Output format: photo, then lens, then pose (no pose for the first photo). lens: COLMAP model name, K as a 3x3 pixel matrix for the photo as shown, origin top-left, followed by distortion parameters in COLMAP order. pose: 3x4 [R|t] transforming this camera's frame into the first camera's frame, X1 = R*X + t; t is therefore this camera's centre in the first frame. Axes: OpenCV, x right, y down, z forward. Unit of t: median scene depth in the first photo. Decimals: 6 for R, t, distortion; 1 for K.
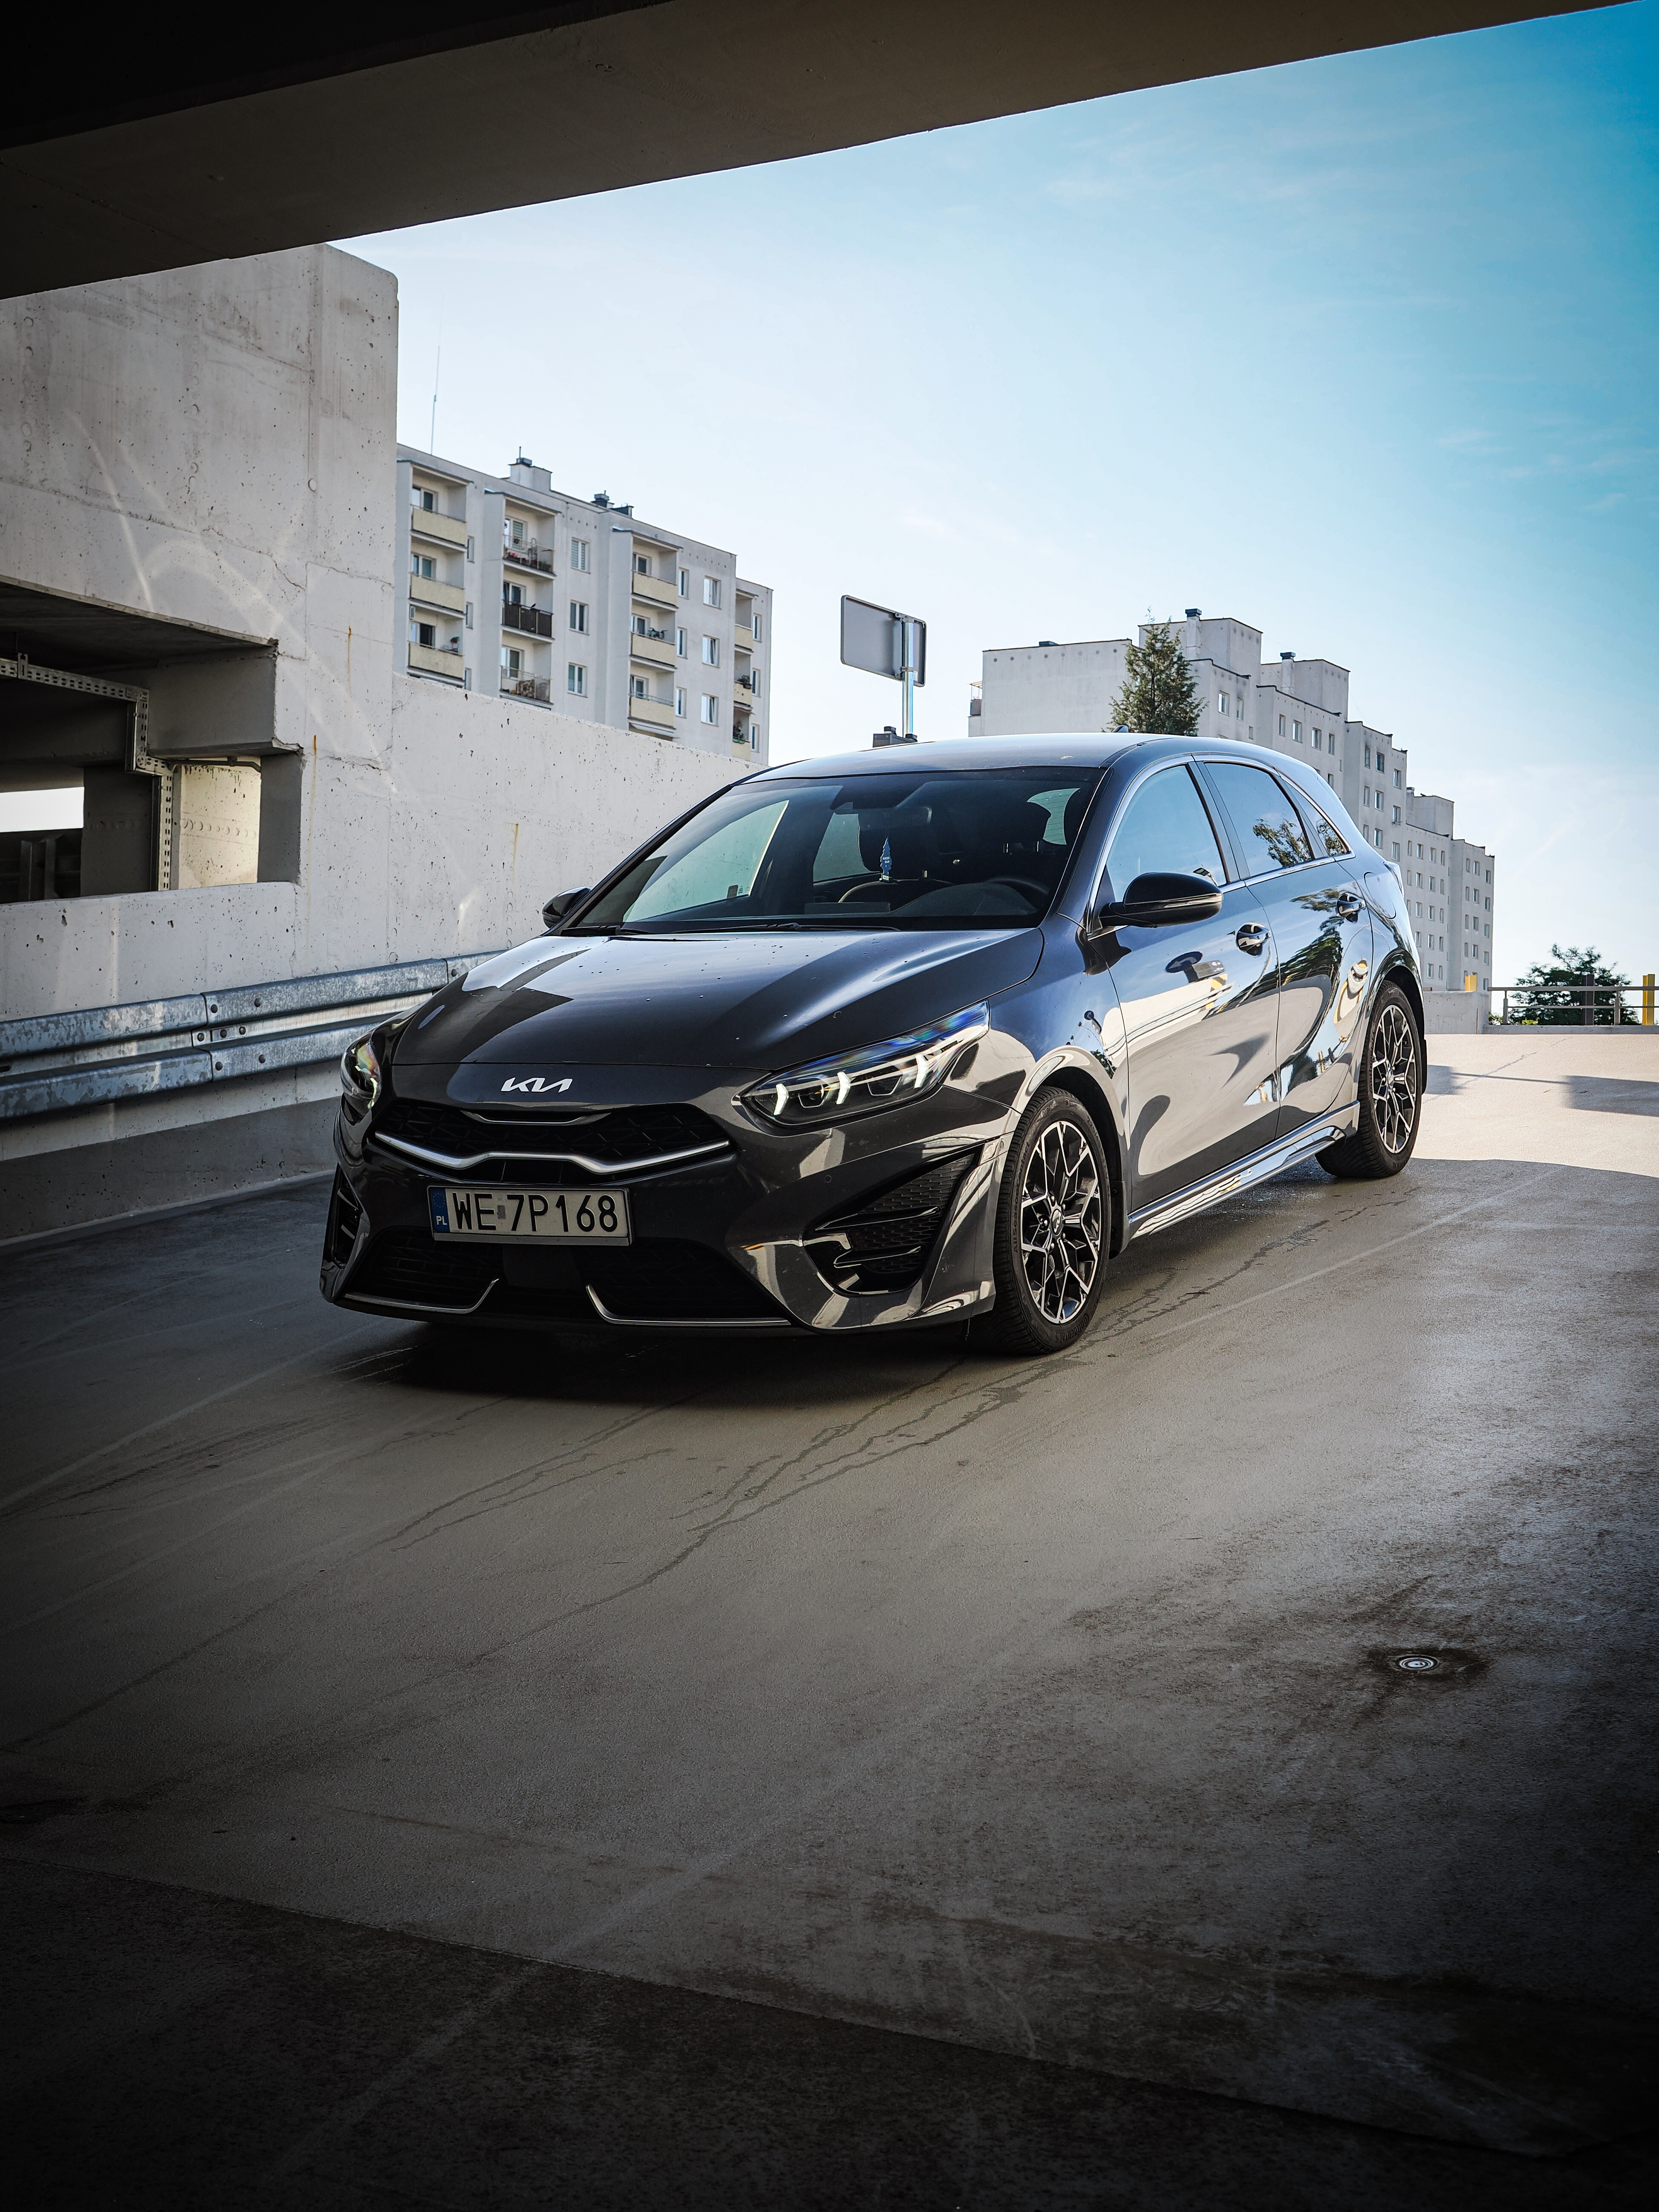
lens RADIAL K [[2761.8, 0, 811.7], [0, 2761.8, 1069.3], [0, 0, 1]] dist [-0.005172, 0.000000]
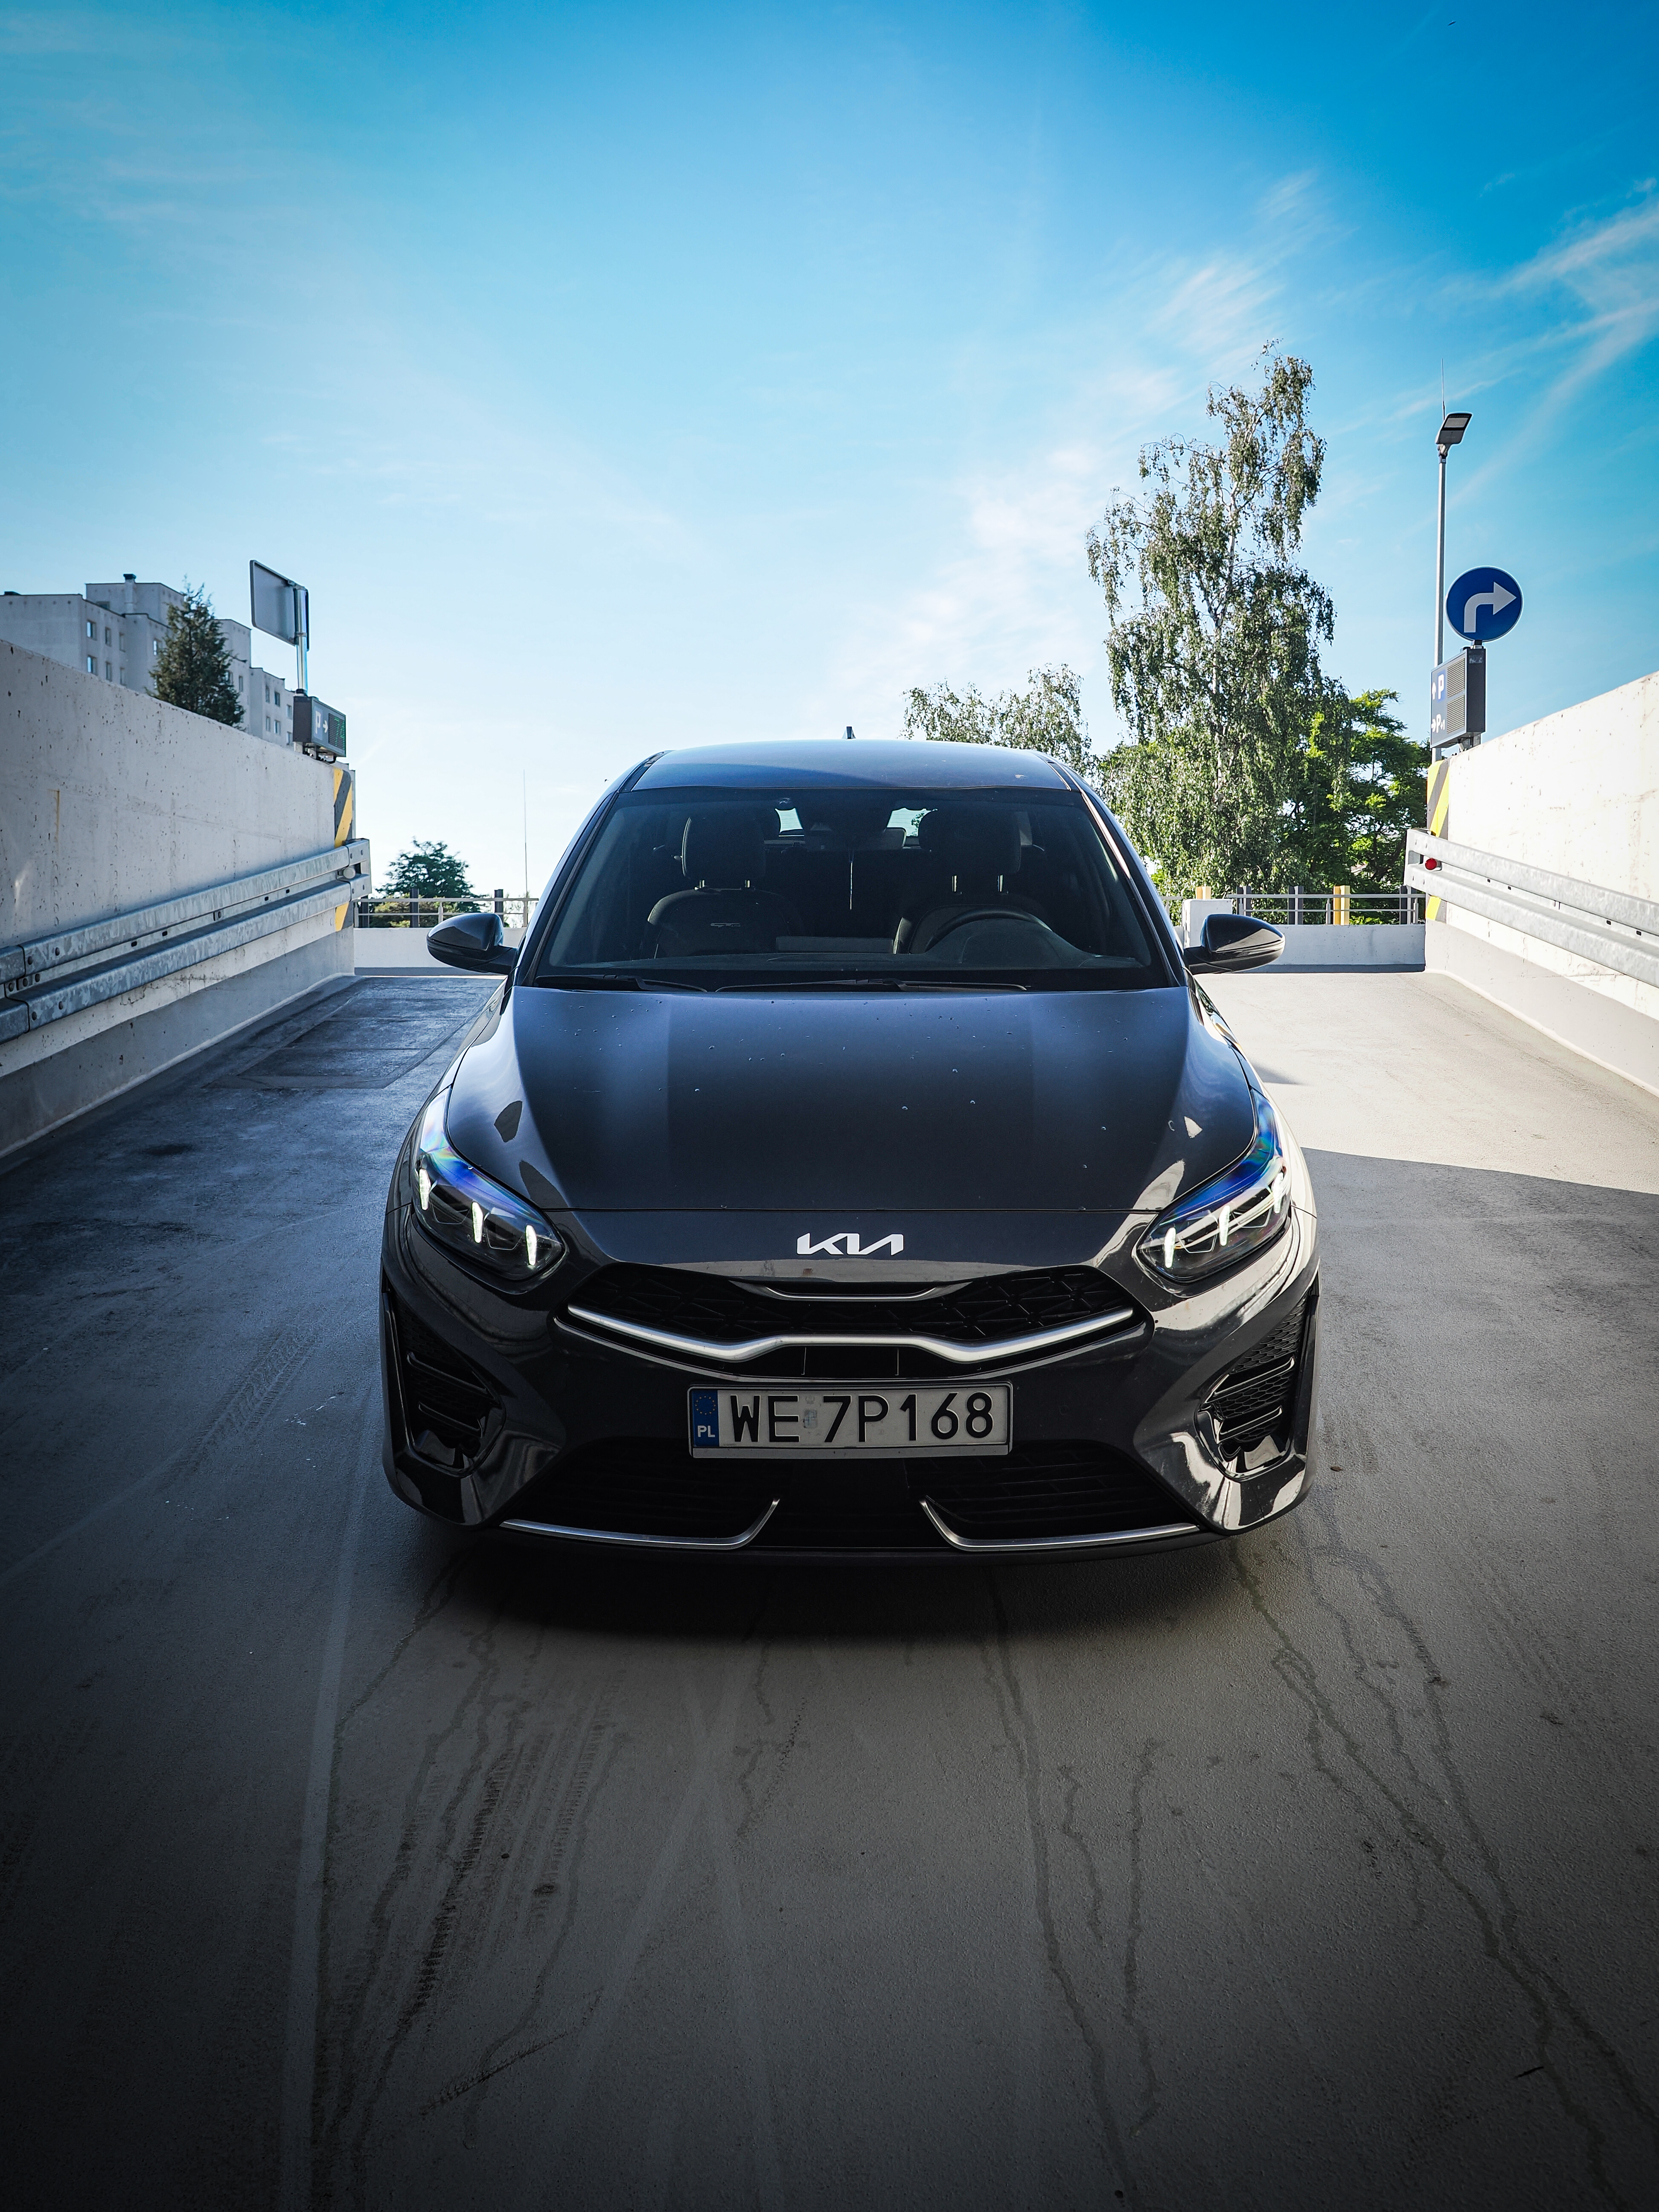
lens RADIAL K [[2027.3, 0, 909.6], [0, 2027.3, 1107.1], [0, 0, 1]] dist [0.017483, -0.001259]
pose [[0.893994, -0.049770, 0.445306, -0.304993], [0.012527, 0.996200, 0.086191, -0.072617], [-0.447903, -0.071476, 0.891220, 0.478918]]
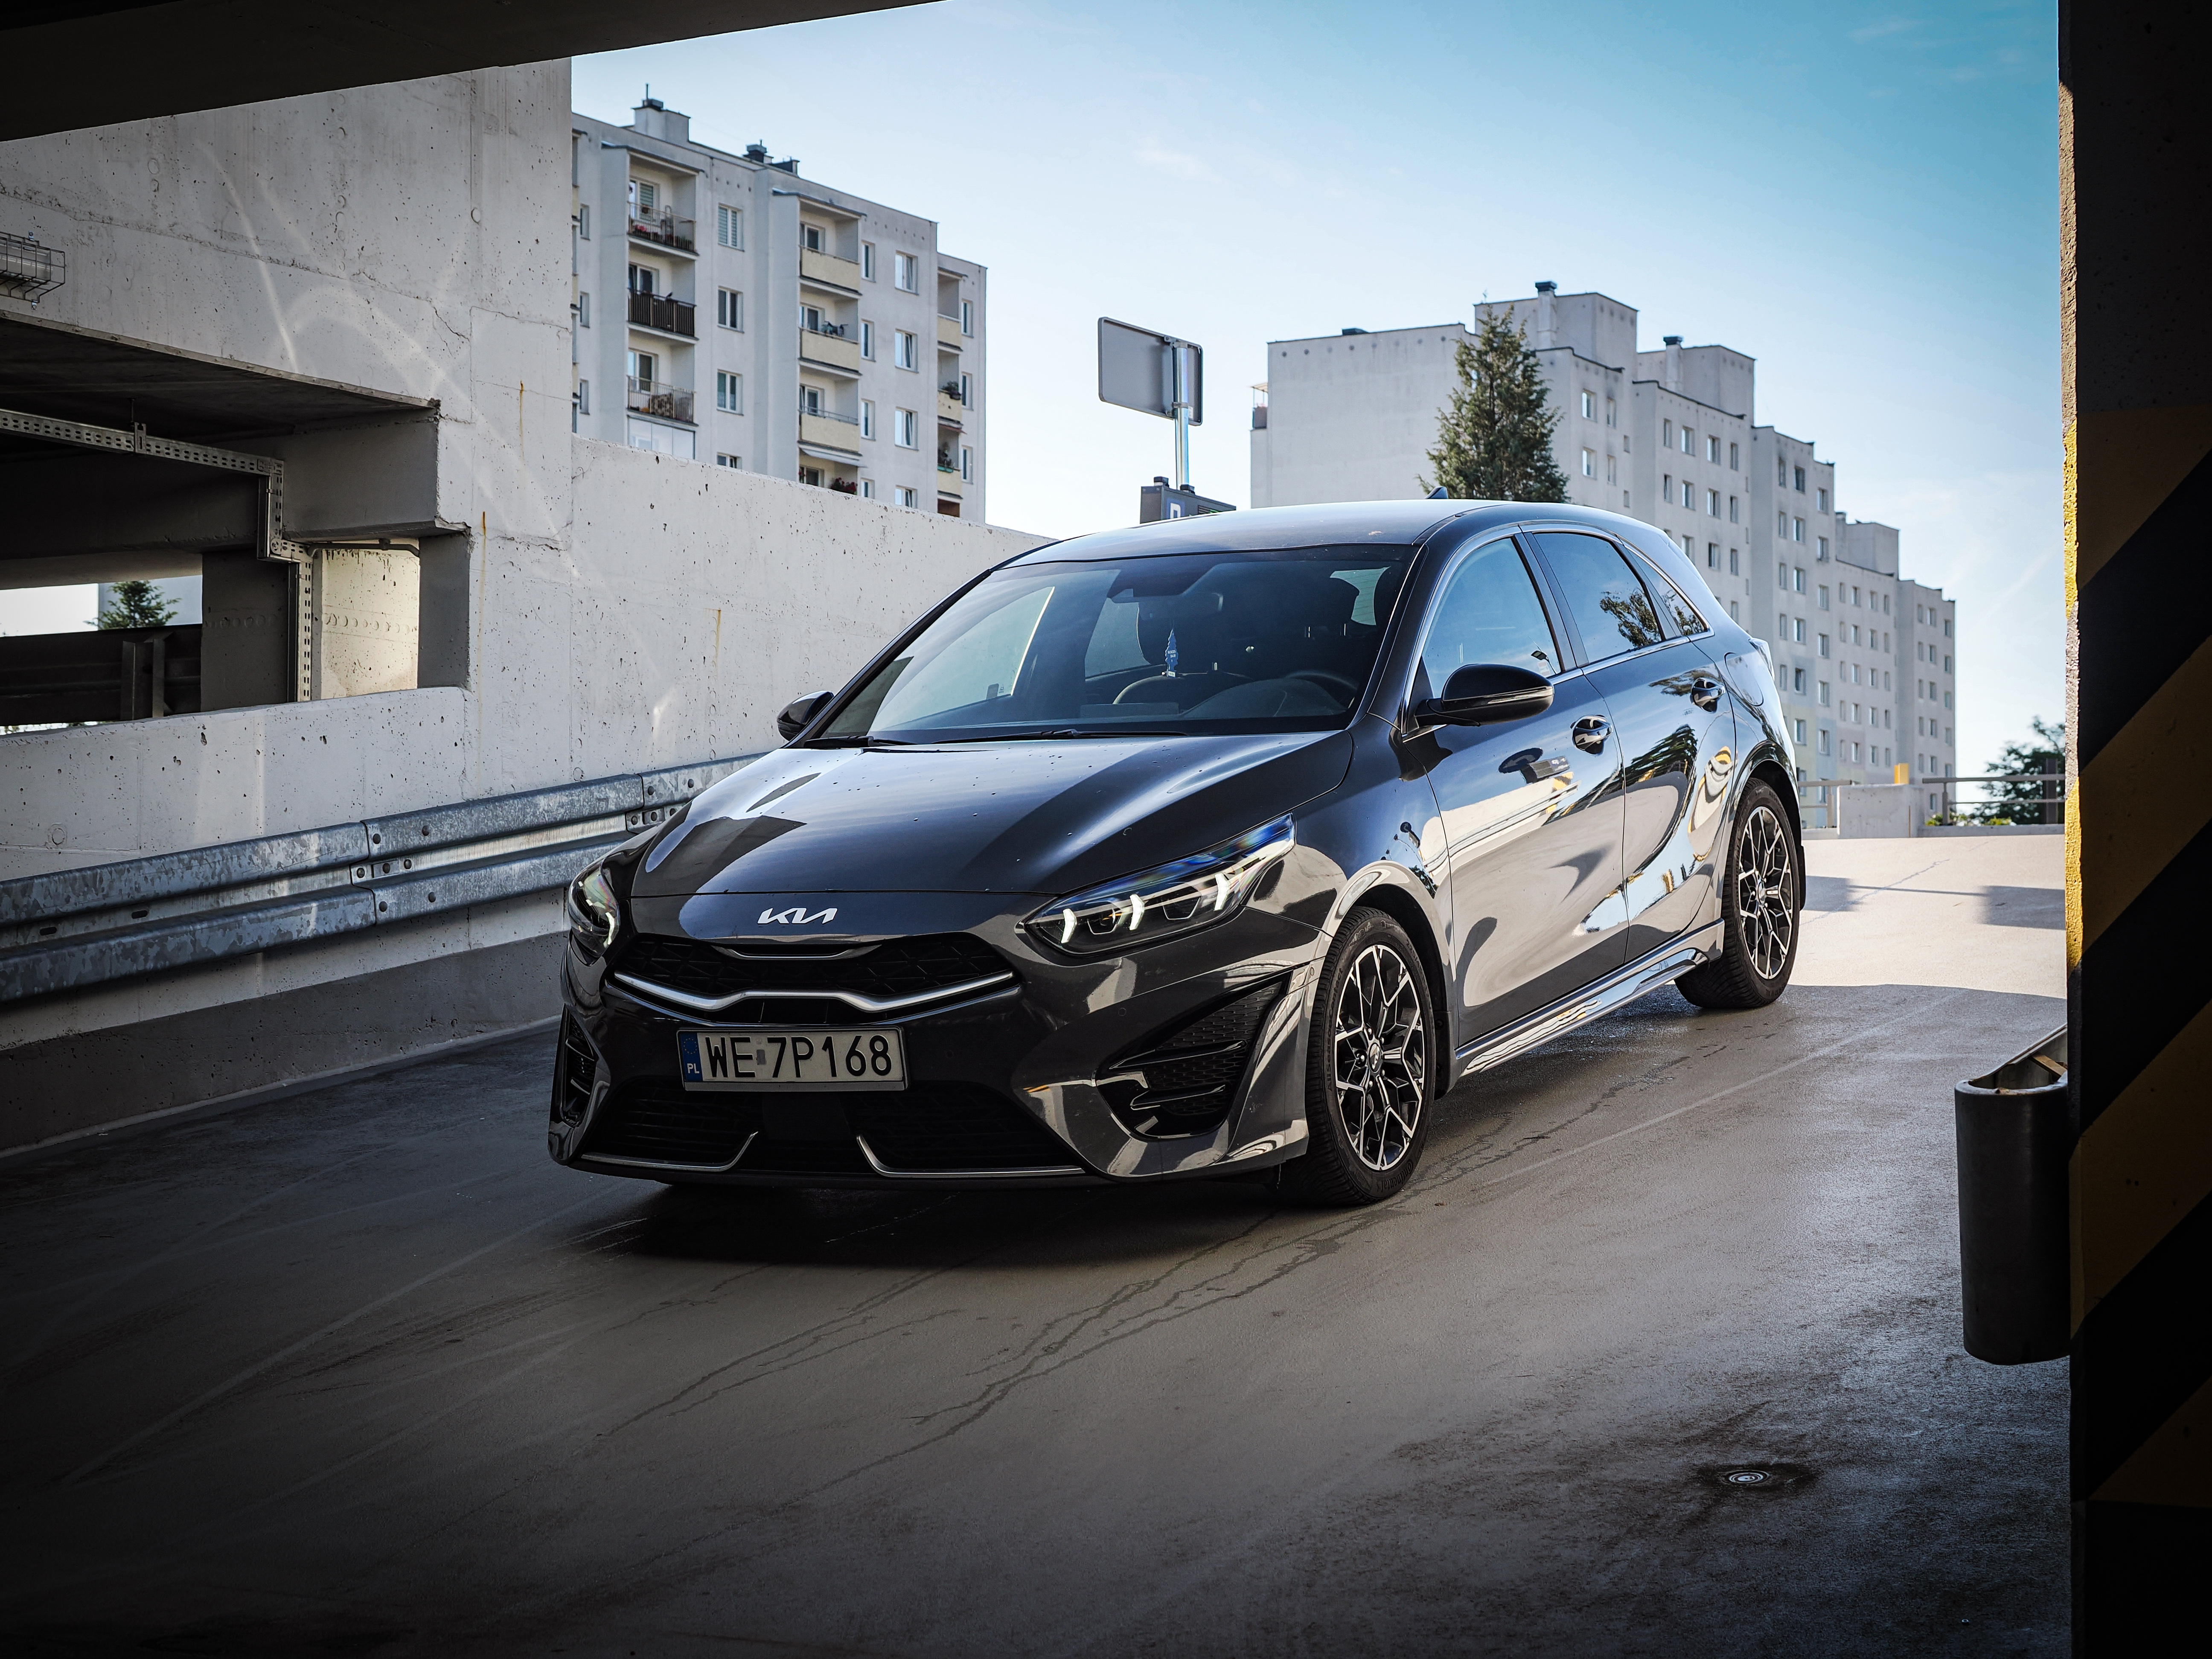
lens RADIAL K [[3634.4, 0, 1099.3], [0, 3634.4, 817.6], [0, 0, 1]] dist [-0.011605, 0.000000]
pose [[0.999713, -0.020427, 0.012544, -0.013981], [0.020716, 0.999513, -0.023339, 0.003156], [-0.012061, 0.023592, 0.999649, -0.180653]]
